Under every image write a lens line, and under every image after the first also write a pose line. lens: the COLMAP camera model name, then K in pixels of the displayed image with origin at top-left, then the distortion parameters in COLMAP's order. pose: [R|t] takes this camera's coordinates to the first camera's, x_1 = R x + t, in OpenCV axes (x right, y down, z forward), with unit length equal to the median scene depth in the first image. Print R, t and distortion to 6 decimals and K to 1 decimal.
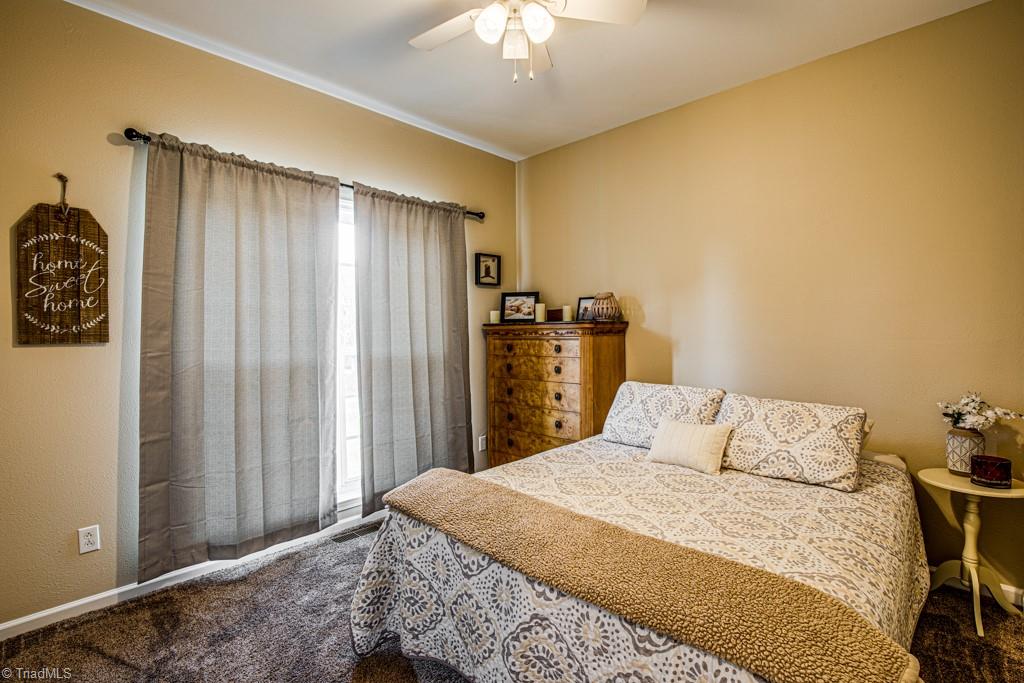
lens RADIAL K [[468.6, 0, 510.6], [0, 468.6, 339.7], [0, 0, 1]] dist [-0.023849, -0.000405]
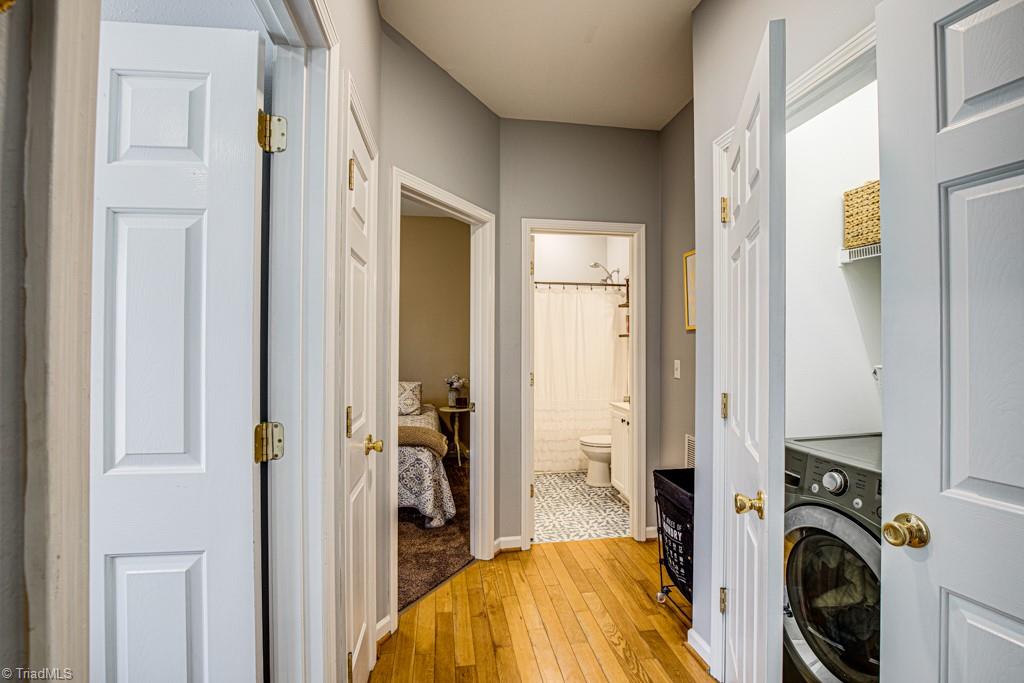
lens RADIAL K [[468.6, 0, 511.2], [0, 468.6, 342.0], [0, 0, 1]] dist [-0.023849, -0.000405]
pose [[0.620503, 0.012211, 0.784109, -0.827295], [0.011850, 0.999619, -0.024944, 0.011855], [-0.784114, 0.024770, 0.620122, -0.846843]]
